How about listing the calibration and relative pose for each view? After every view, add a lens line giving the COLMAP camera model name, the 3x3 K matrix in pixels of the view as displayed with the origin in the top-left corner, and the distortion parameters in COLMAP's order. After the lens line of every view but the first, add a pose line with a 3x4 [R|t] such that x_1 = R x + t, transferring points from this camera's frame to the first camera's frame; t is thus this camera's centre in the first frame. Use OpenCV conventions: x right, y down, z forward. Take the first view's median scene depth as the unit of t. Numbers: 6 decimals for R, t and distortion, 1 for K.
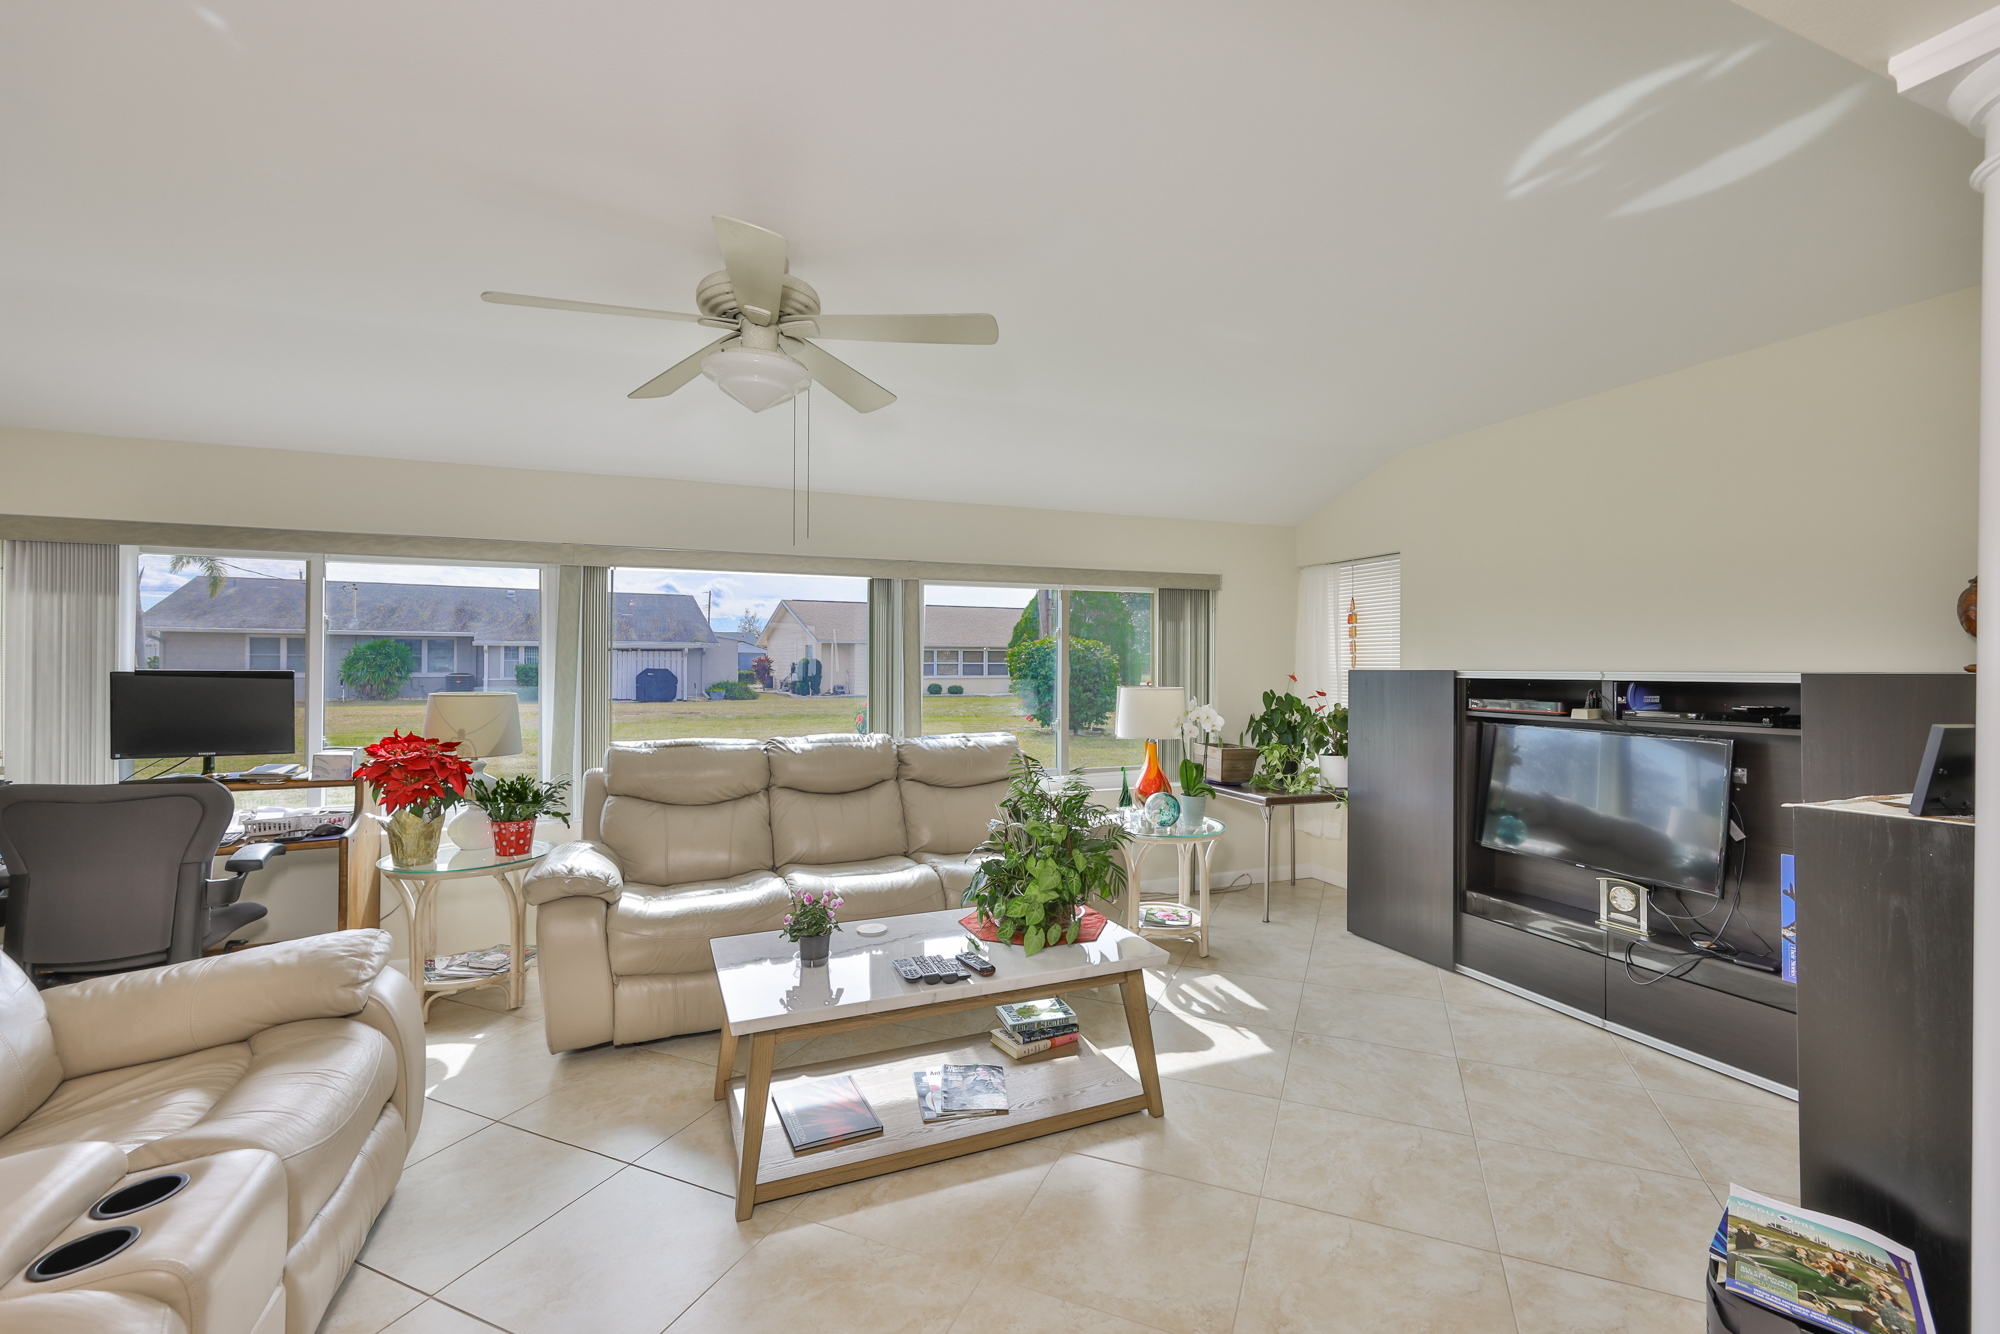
lens RADIAL K [[873.9, 0, 1002.4], [0, 873.9, 665.9], [0, 0, 1]] dist [0.000373, 0.000156]
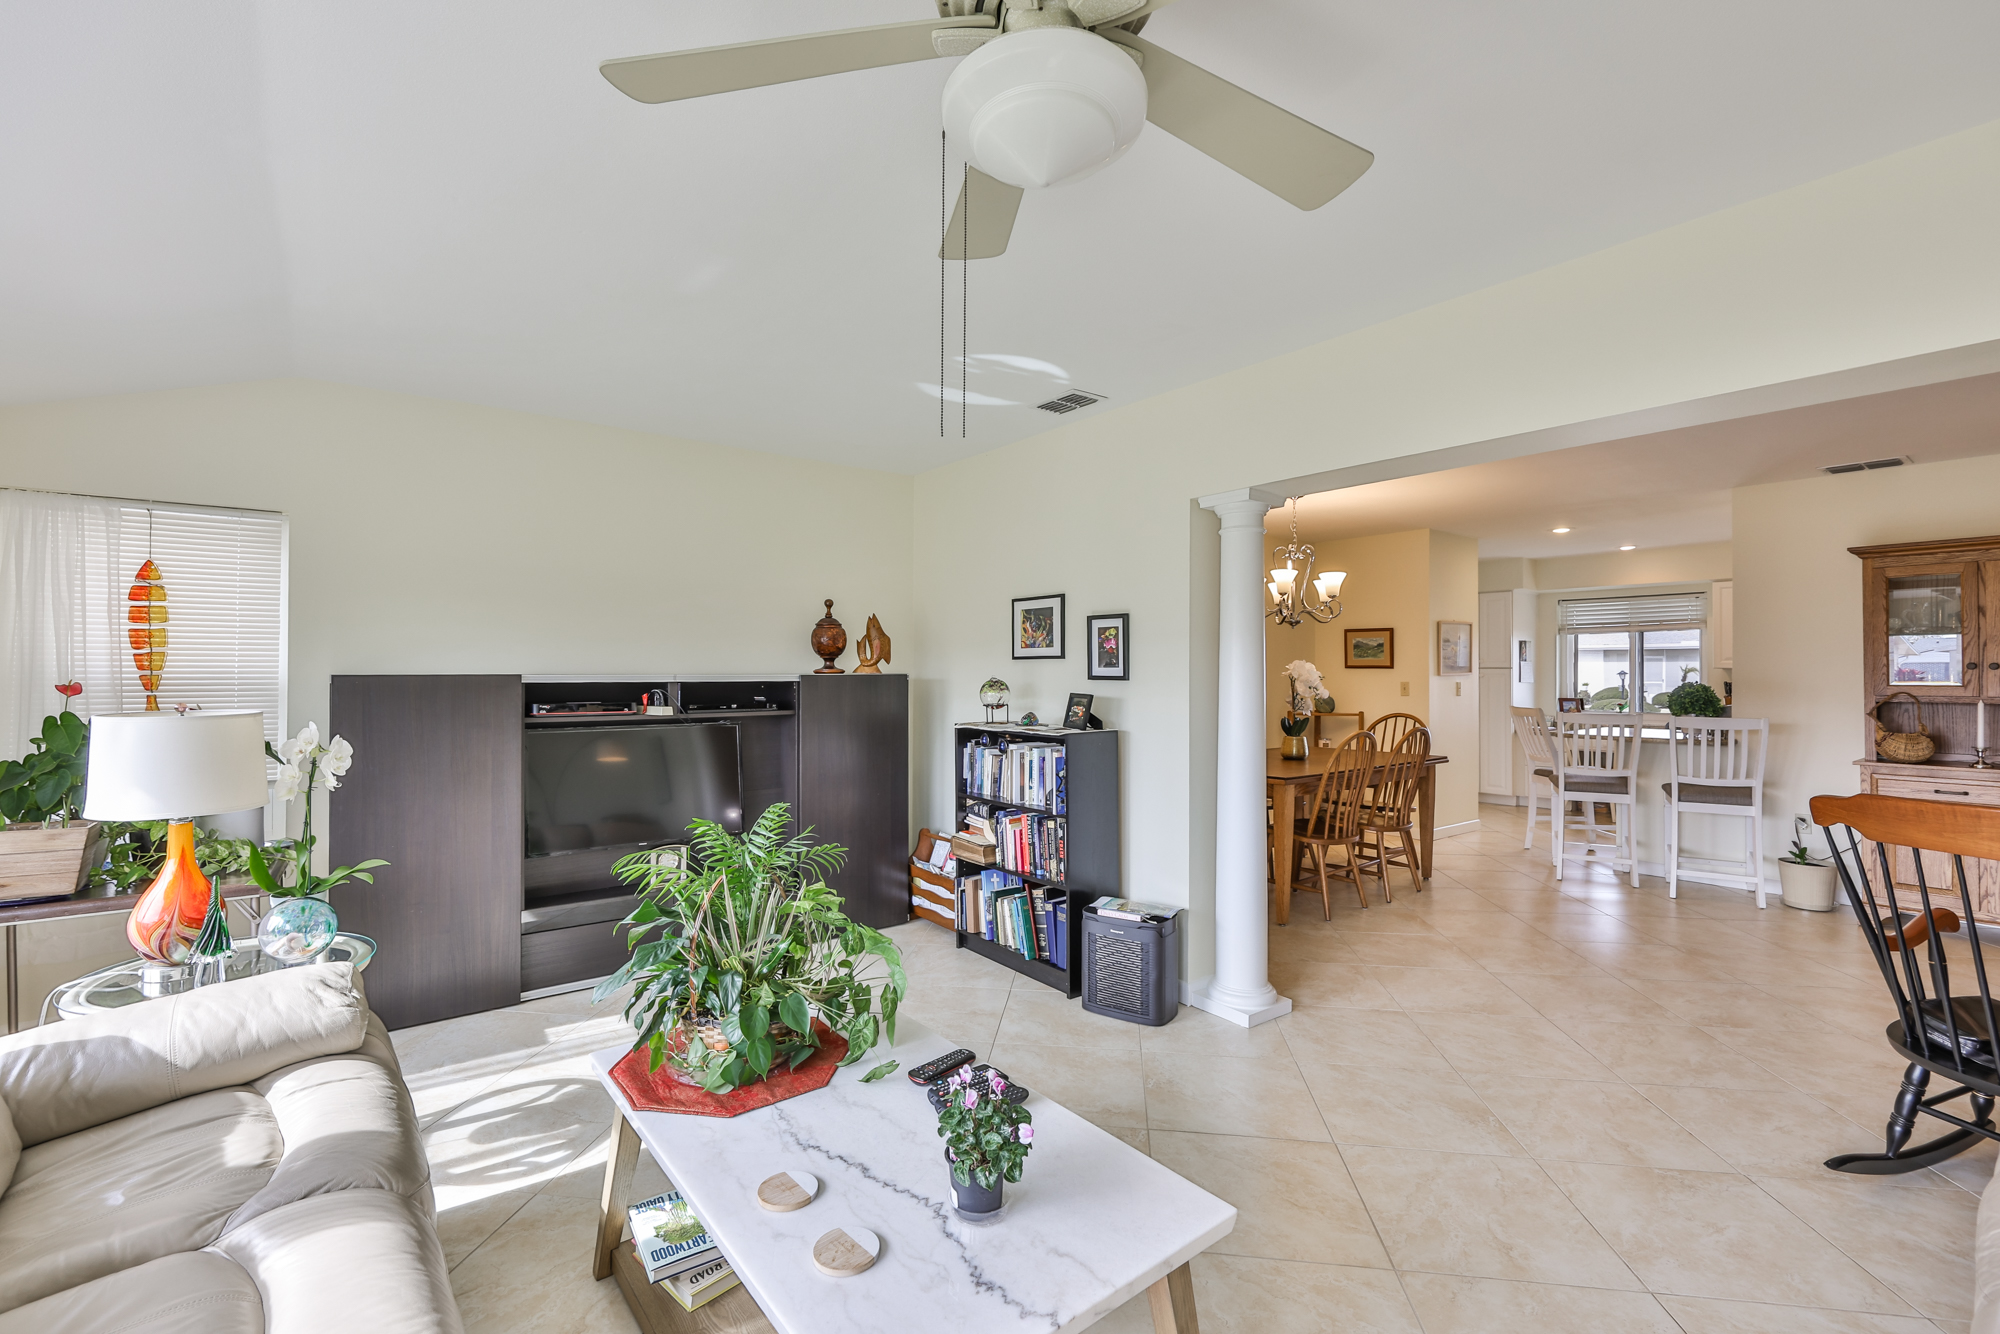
lens RADIAL K [[873.9, 0, 990.9], [0, 873.9, 659.2], [0, 0, 1]] dist [0.000373, 0.000156]
pose [[-0.298126, 0.012446, 0.954445, -0.541369], [-0.003468, 0.999894, -0.014122, 0.000813], [-0.954520, -0.007520, -0.298051, 0.848802]]
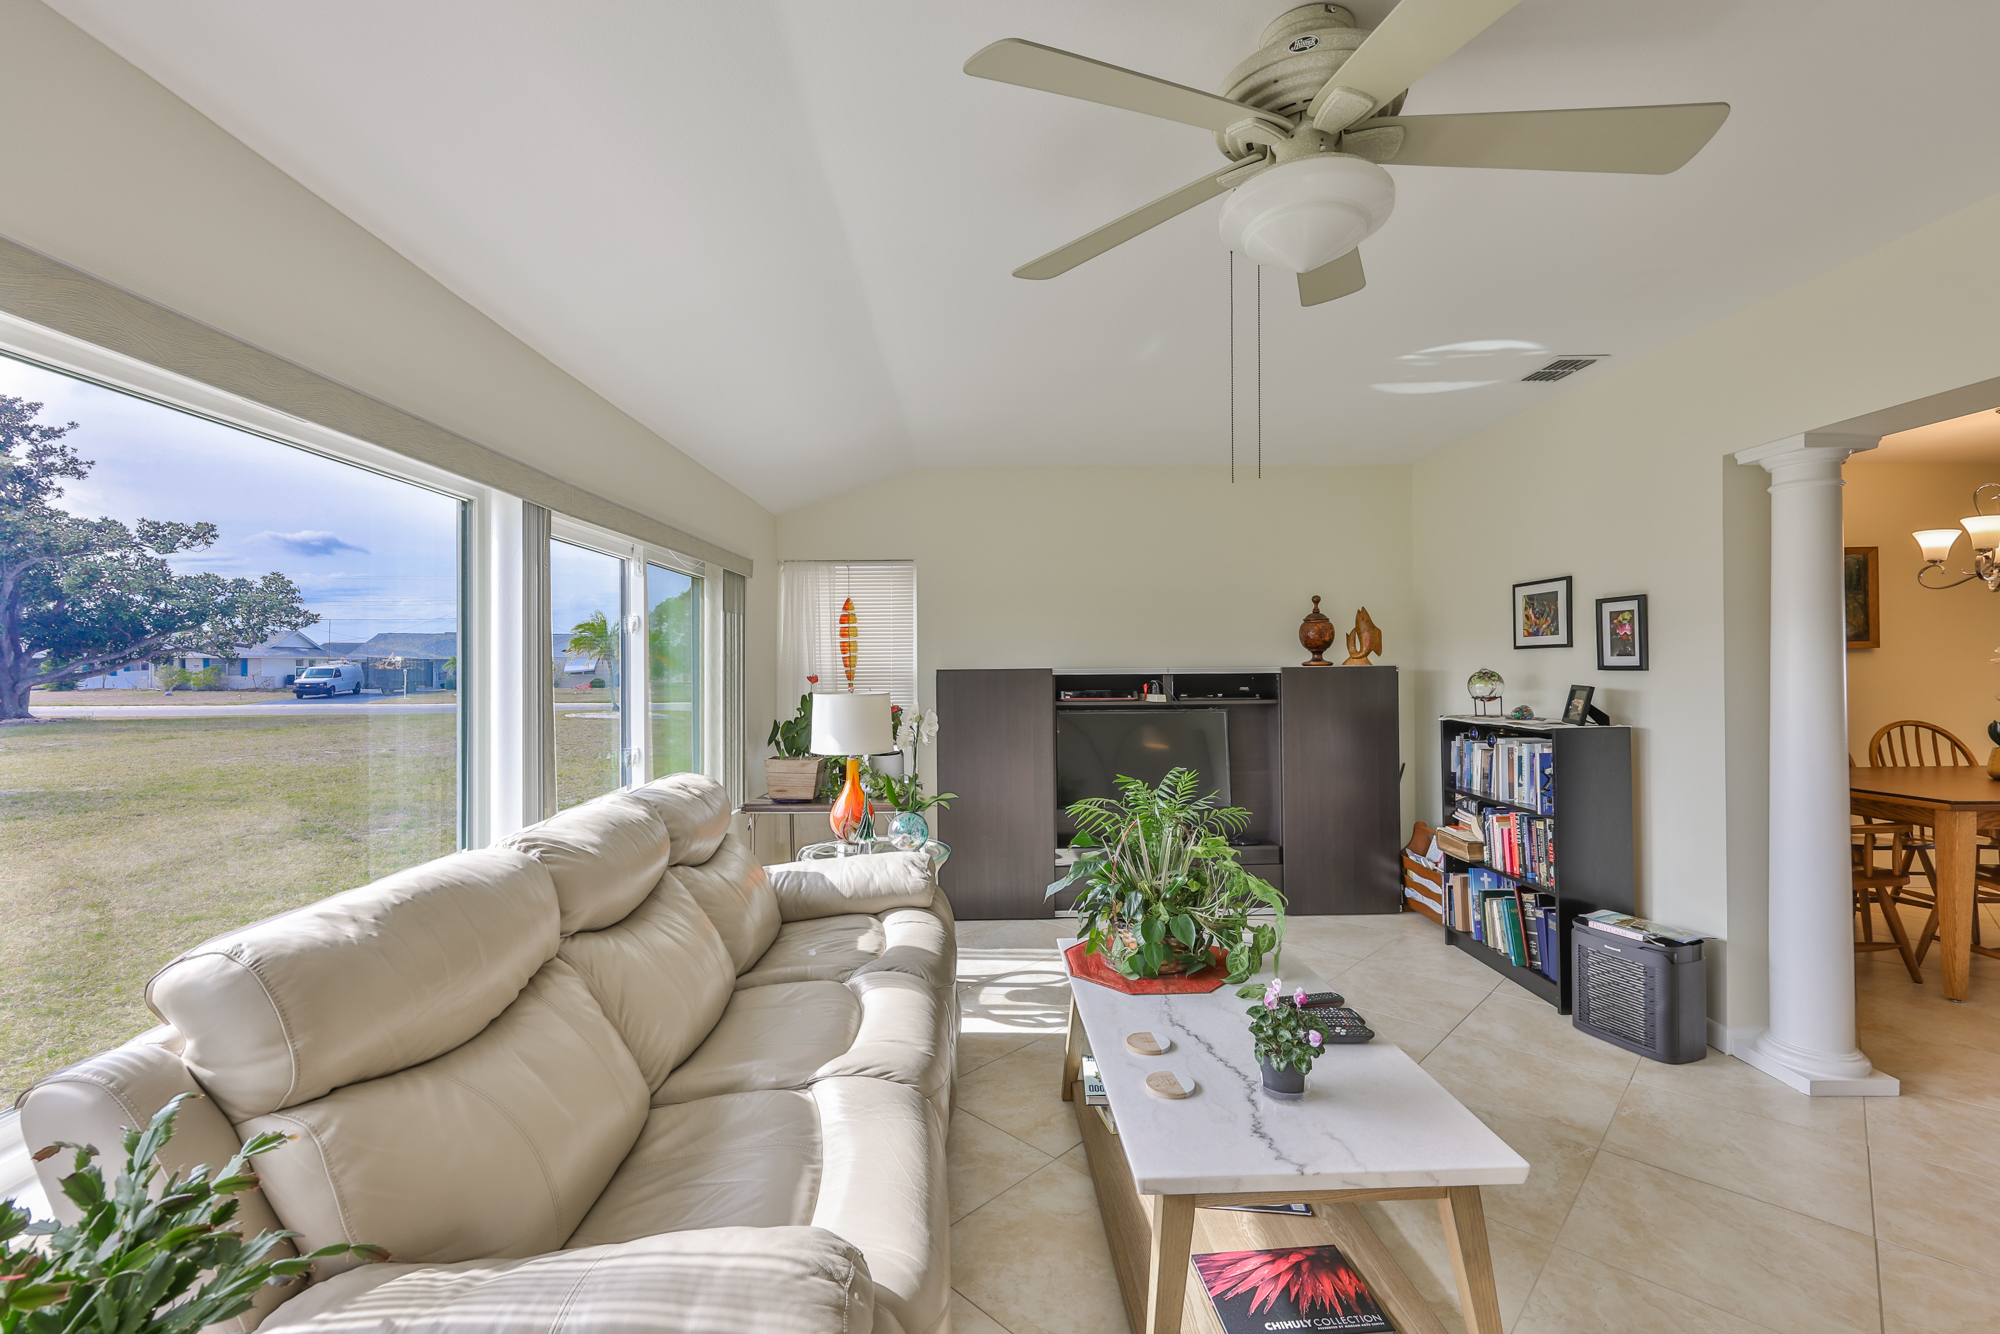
lens RADIAL K [[873.9, 0, 997.5], [0, 873.9, 647.8], [0, 0, 1]] dist [0.000373, 0.000156]
pose [[0.326701, 0.016885, 0.944977, -0.692106], [0.006320, 0.999779, -0.020049, 0.000810], [-0.945106, 0.012523, 0.326522, 0.715313]]
